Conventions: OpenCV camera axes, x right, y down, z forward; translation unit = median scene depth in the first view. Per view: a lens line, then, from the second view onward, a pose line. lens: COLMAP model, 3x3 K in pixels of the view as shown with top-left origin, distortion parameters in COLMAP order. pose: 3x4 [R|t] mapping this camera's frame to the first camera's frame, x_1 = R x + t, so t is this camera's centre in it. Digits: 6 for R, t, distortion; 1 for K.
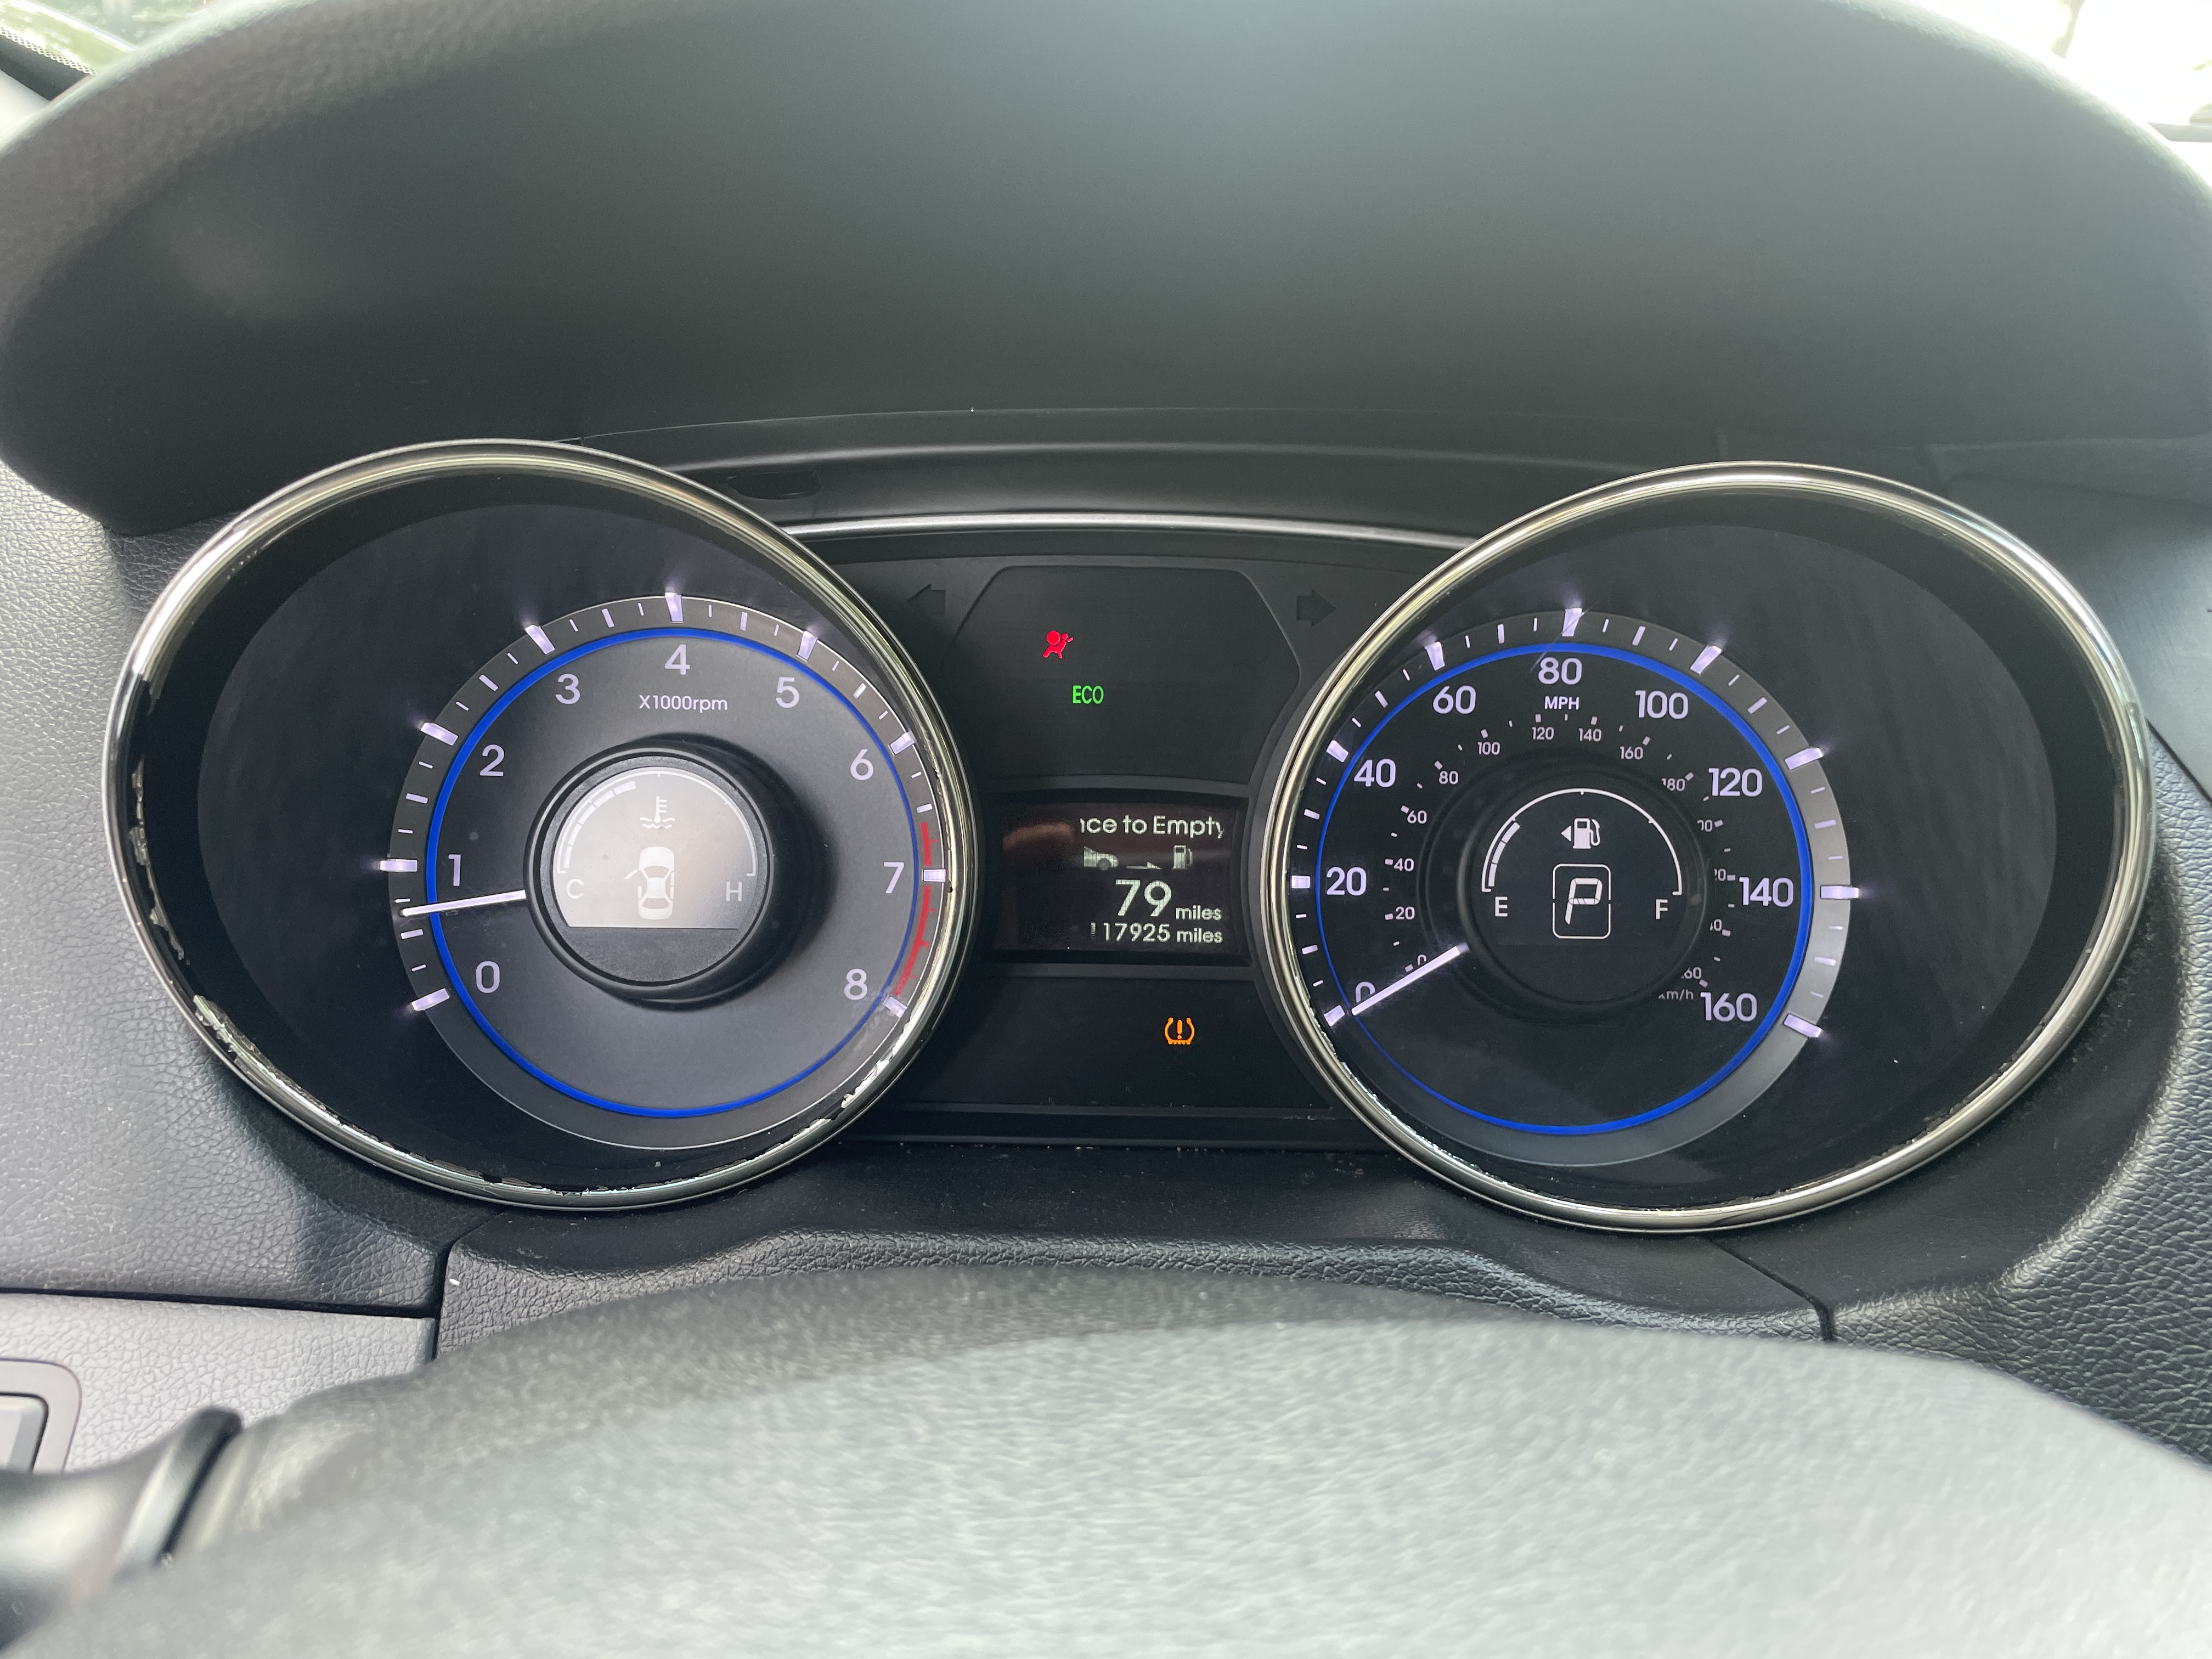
lens RADIAL K [[1697.0, 0, 1106.0], [0, 1697.0, 829.5], [0, 0, 1]] dist [0.068845, -0.107269]
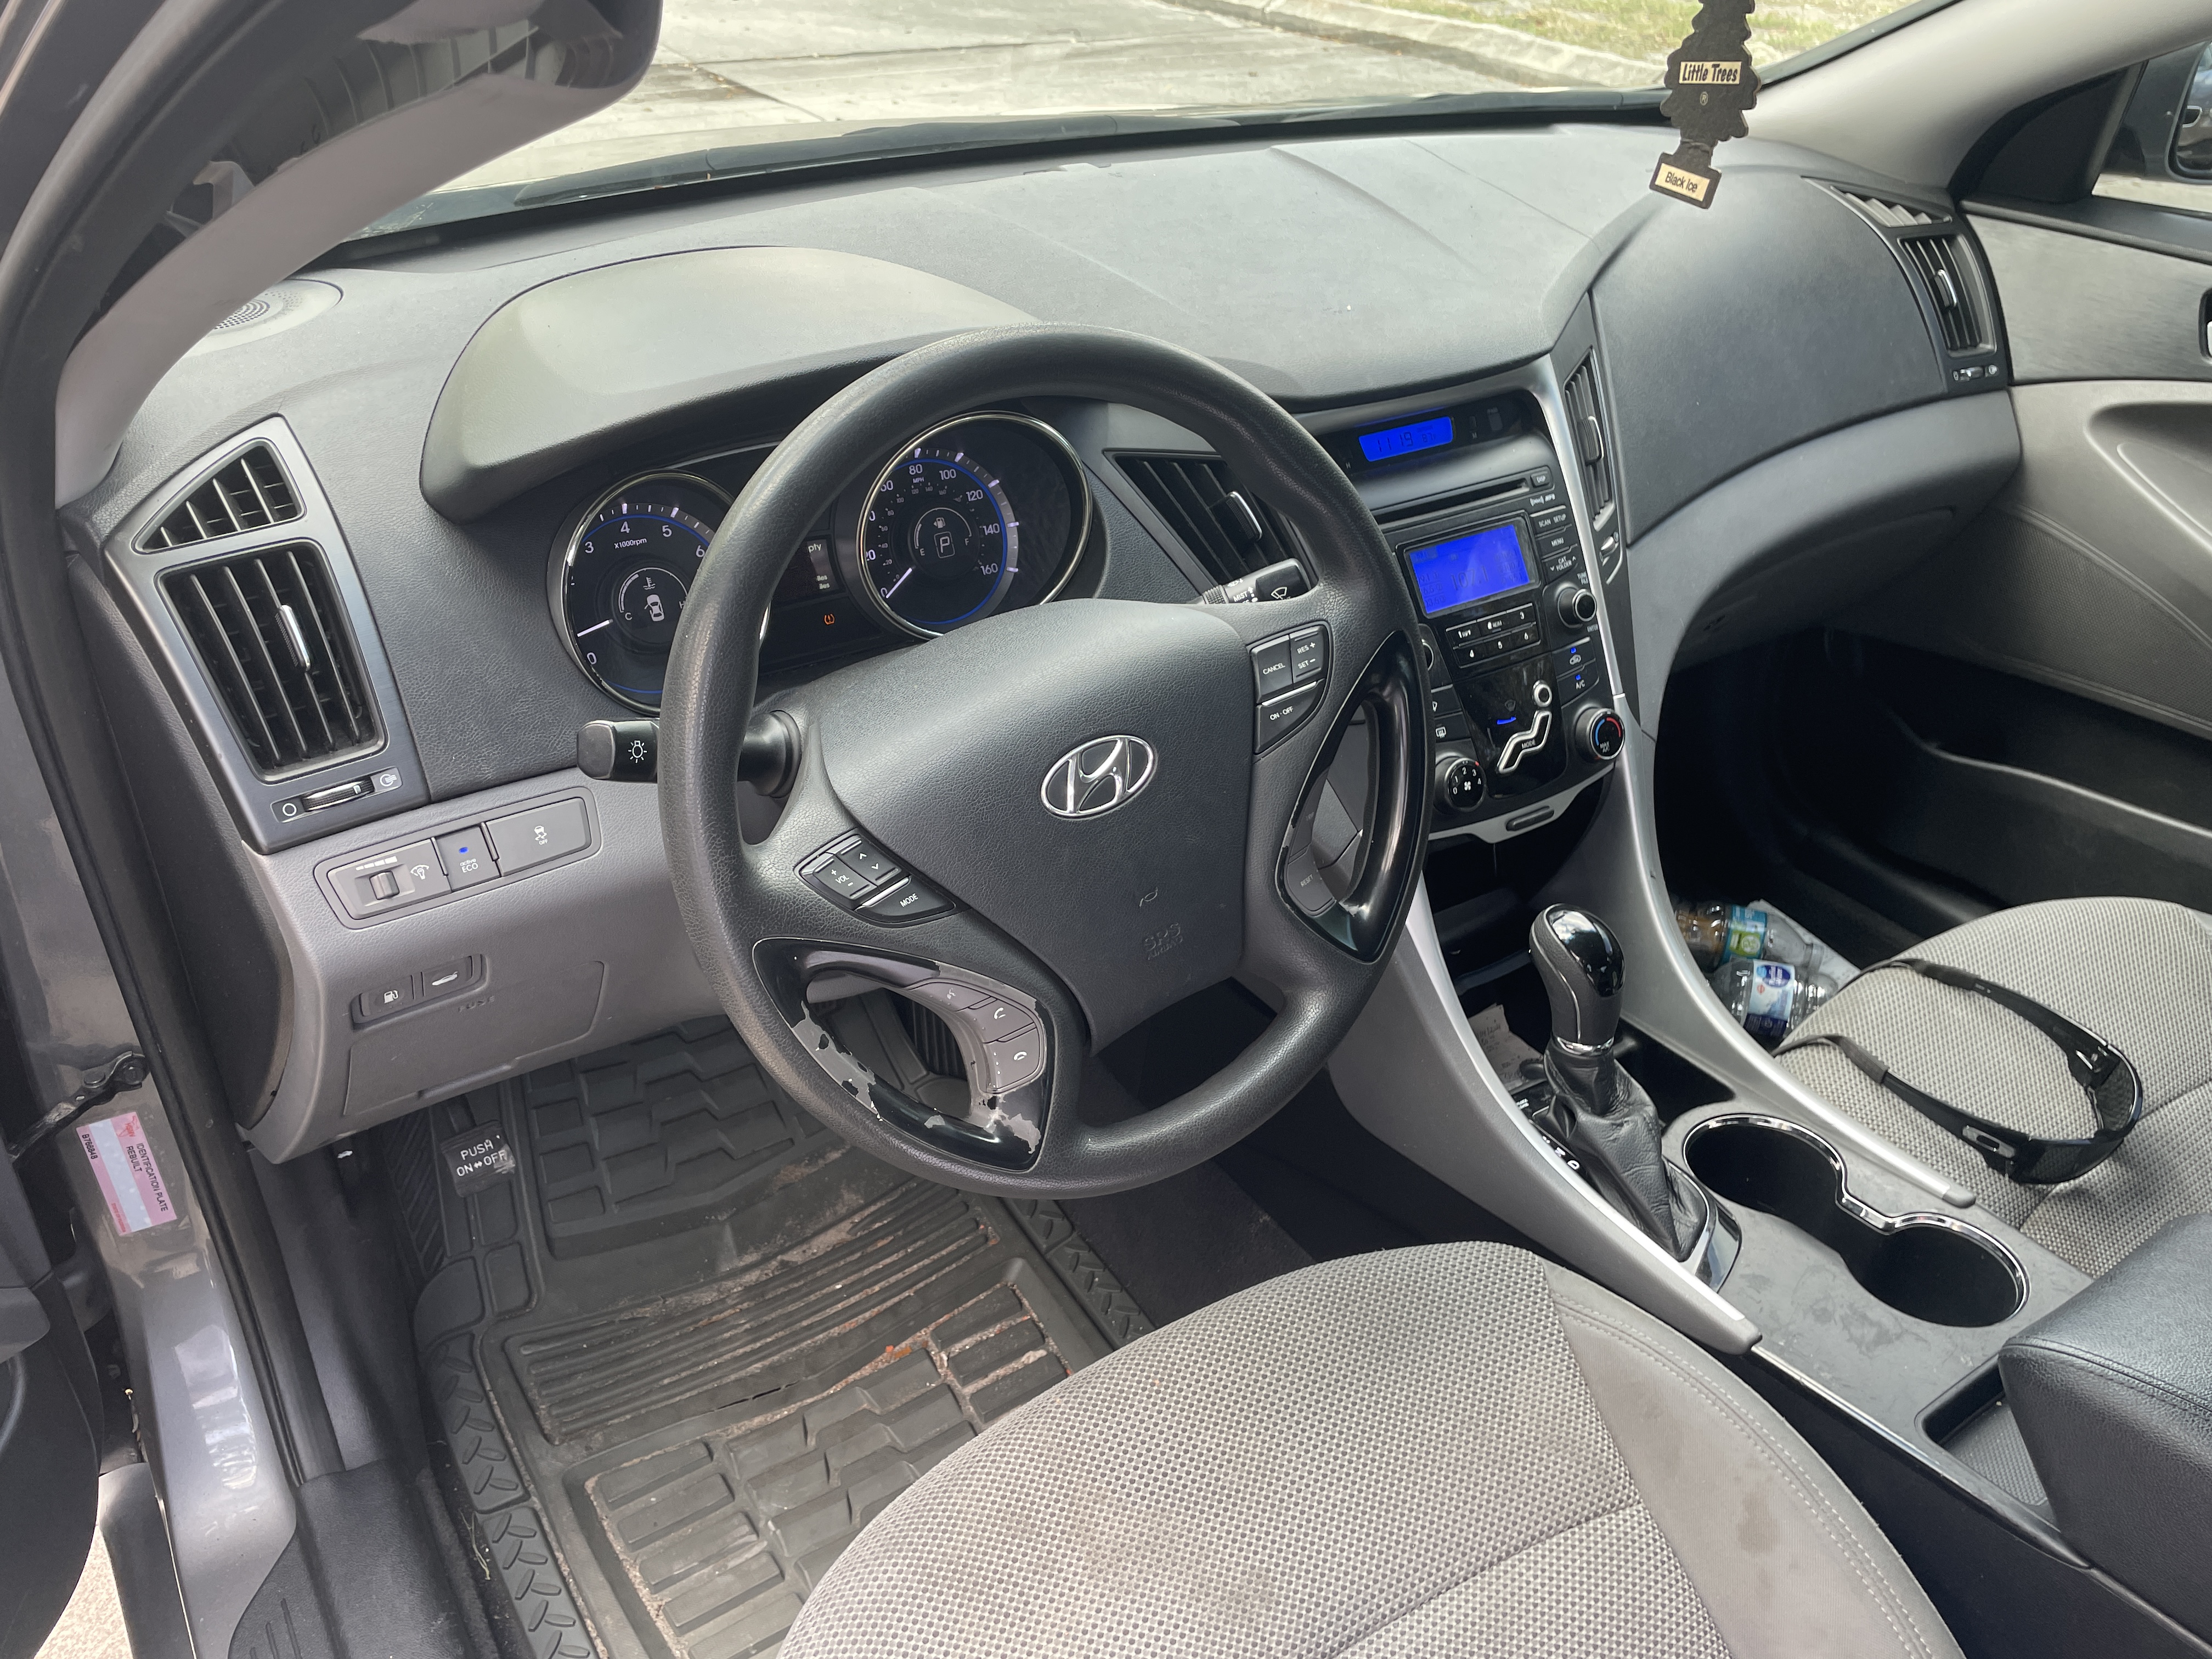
lens RADIAL K [[1697.0, 0, 1106.0], [0, 1697.0, 829.5], [0, 0, 1]] dist [0.068845, -0.107269]
pose [[0.832369, -0.294008, 0.469809, -1.044991], [0.199519, 0.949819, 0.240909, -0.147448], [-0.517063, -0.106789, 0.849260, -1.771639]]
